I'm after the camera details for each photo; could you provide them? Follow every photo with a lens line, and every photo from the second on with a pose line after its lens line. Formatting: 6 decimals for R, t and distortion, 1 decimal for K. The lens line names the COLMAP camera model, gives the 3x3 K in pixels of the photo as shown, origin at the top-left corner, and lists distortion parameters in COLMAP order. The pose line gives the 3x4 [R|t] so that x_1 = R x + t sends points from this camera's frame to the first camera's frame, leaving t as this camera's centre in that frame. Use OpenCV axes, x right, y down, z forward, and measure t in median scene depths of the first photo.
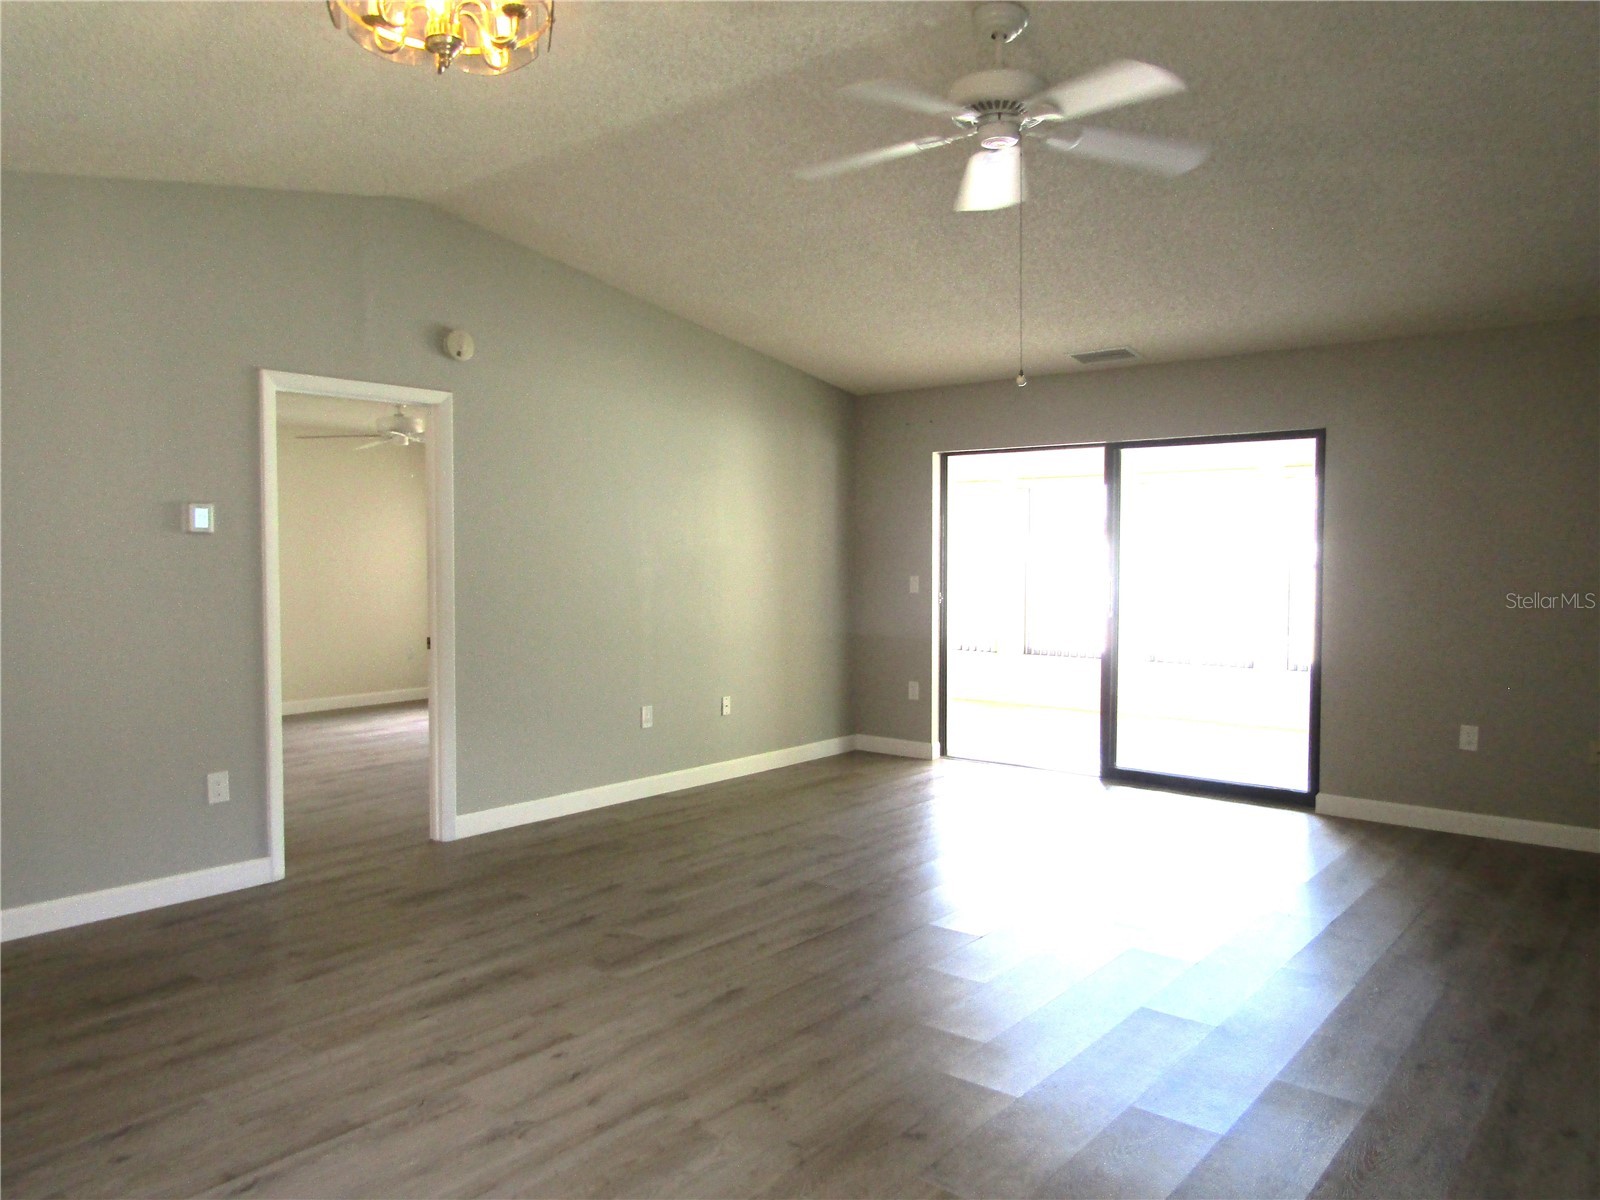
lens RADIAL K [[1141.4, 0, 786.6], [0, 1141.4, 602.2], [0, 0, 1]] dist [-0.004980, 0.001144]
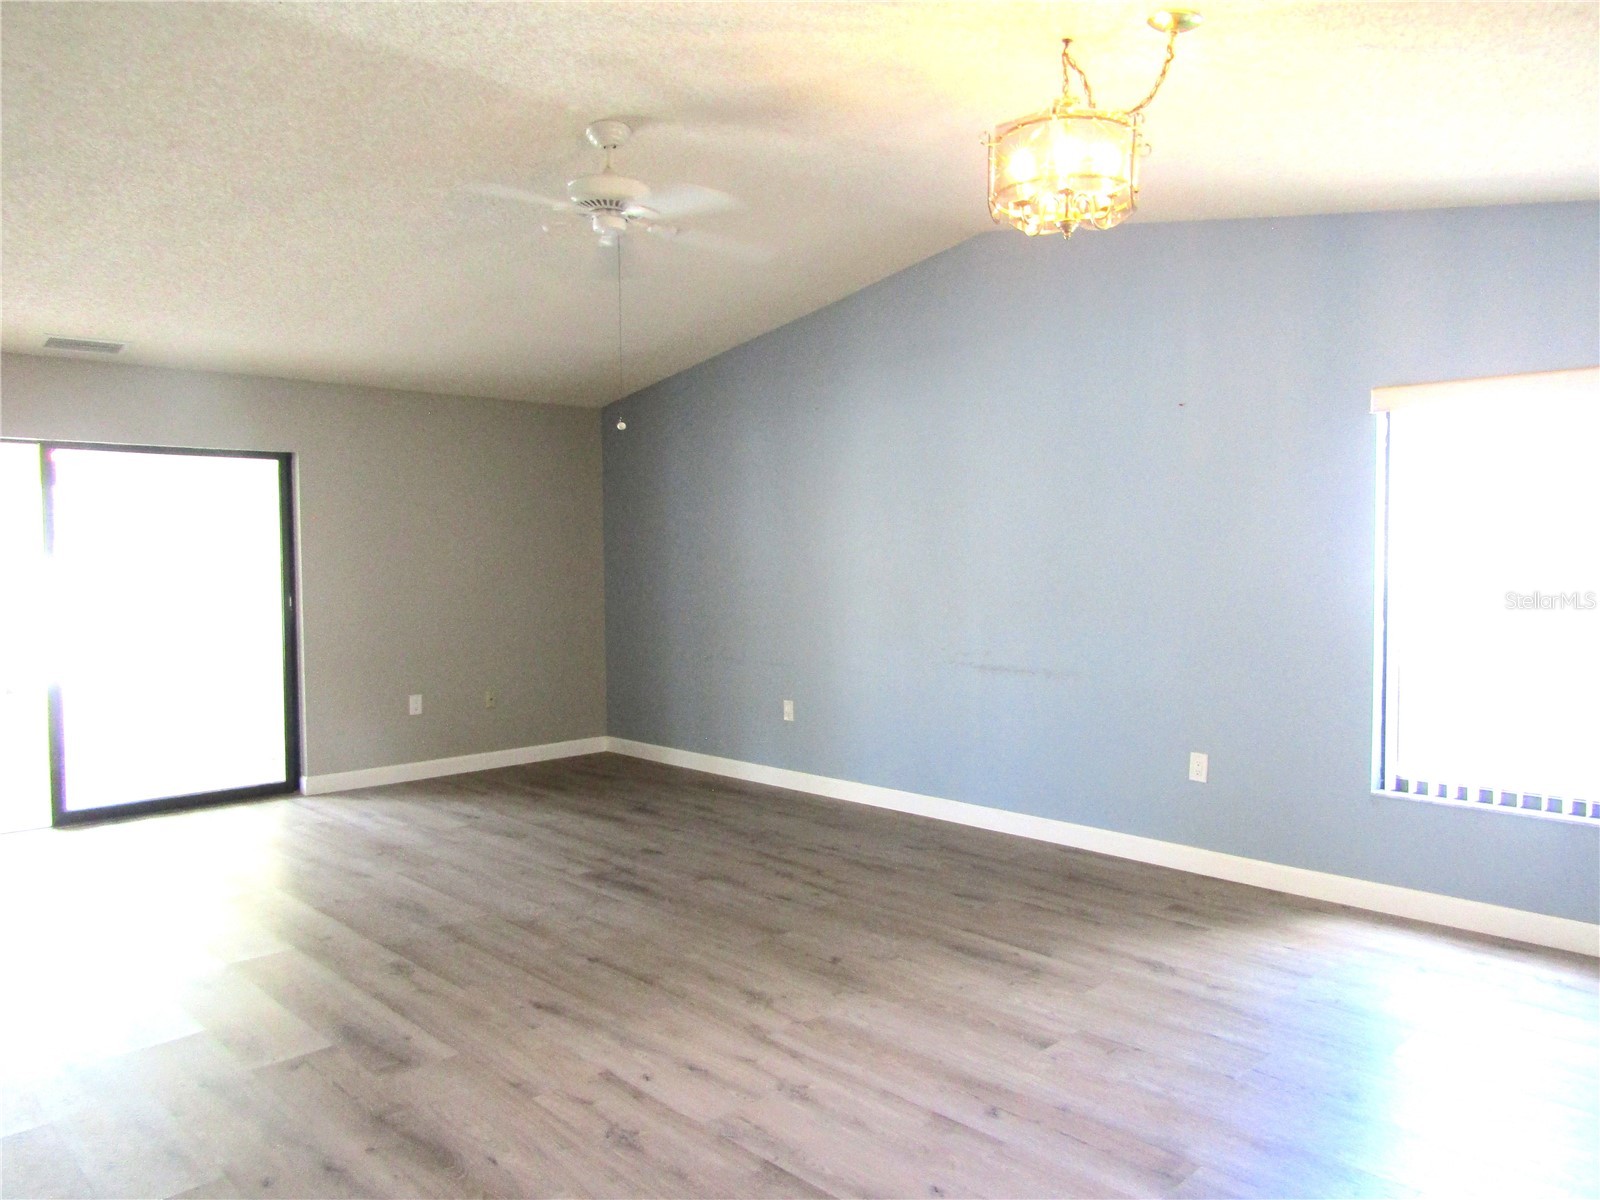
lens RADIAL K [[1141.4, 0, 801.8], [0, 1141.4, 593.6], [0, 0, 1]] dist [-0.004980, 0.001144]
pose [[0.101033, -0.030847, 0.994405, -0.995278], [0.048261, 0.998494, 0.026070, -0.033179], [-0.993712, 0.045357, 0.102370, 0.646750]]
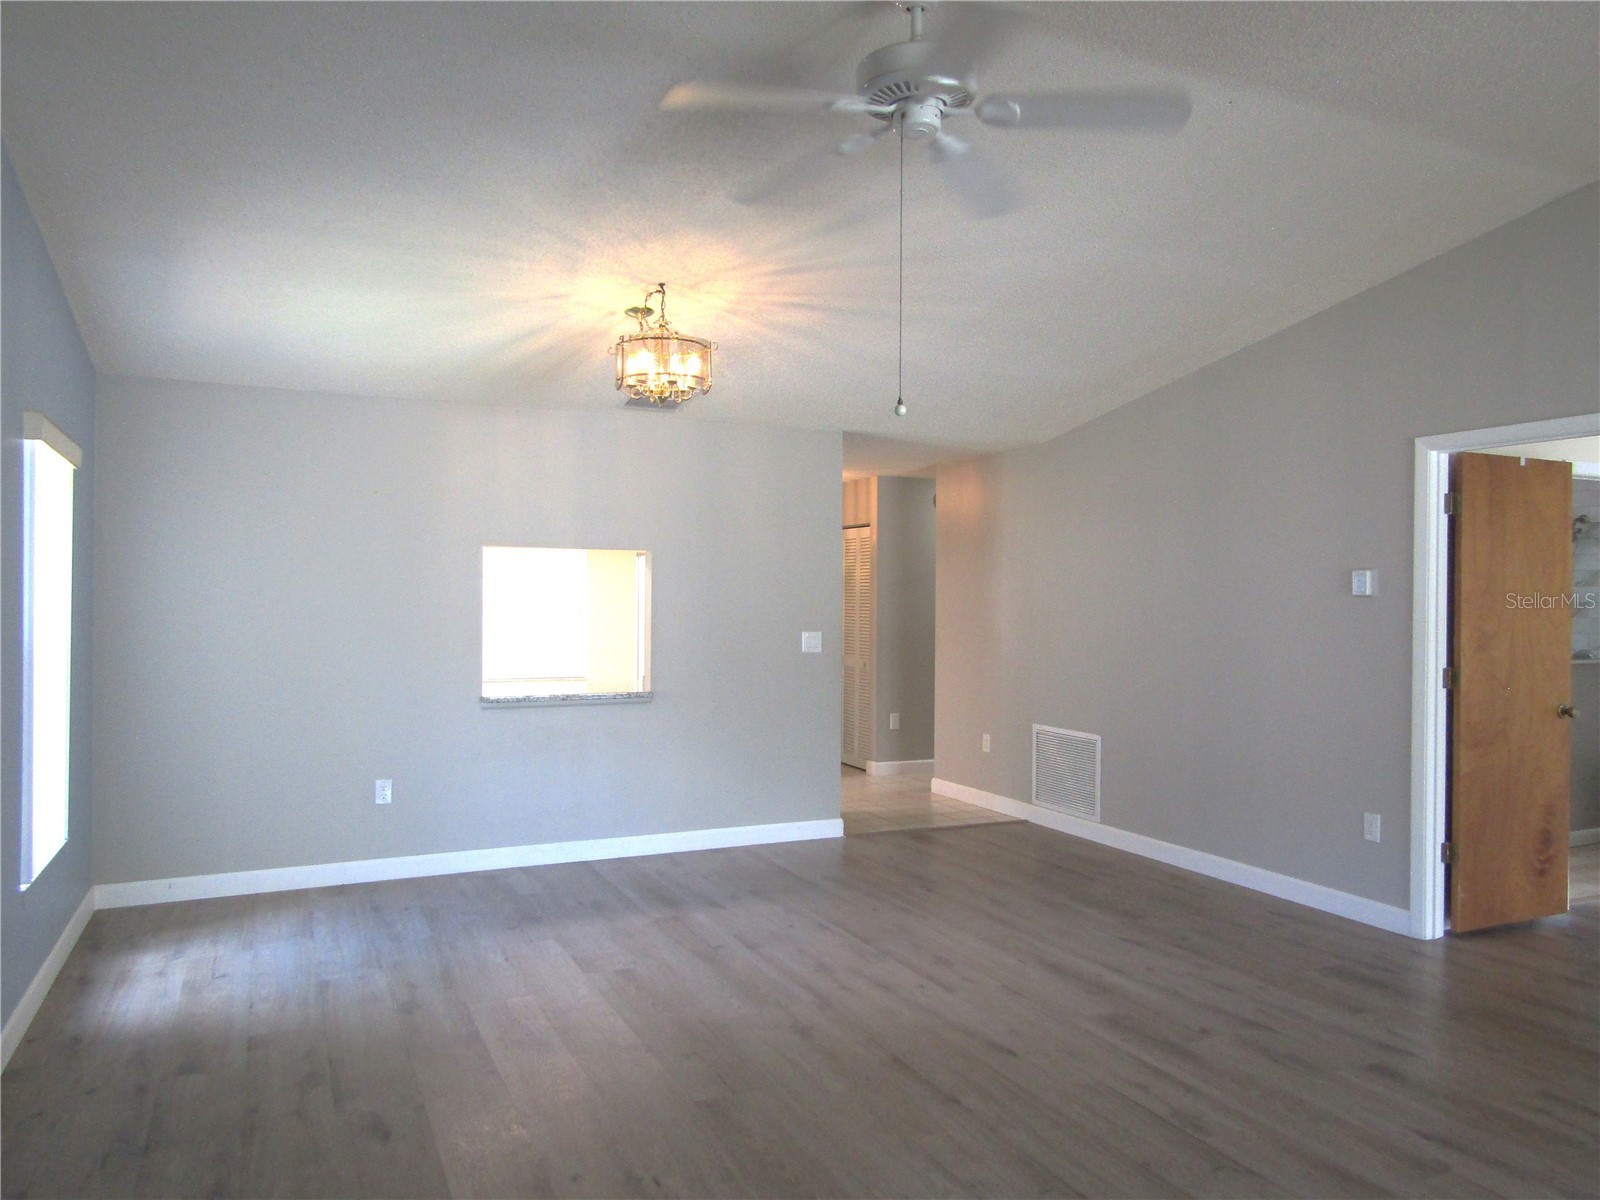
lens RADIAL K [[1141.4, 0, 801.6], [0, 1141.4, 602.9], [0, 0, 1]] dist [-0.004980, 0.001144]
pose [[-0.425152, 0.003434, -0.905116, 0.936147], [-0.044894, 0.998682, 0.024877, -0.072045], [0.904008, 0.051210, -0.424437, 1.229731]]
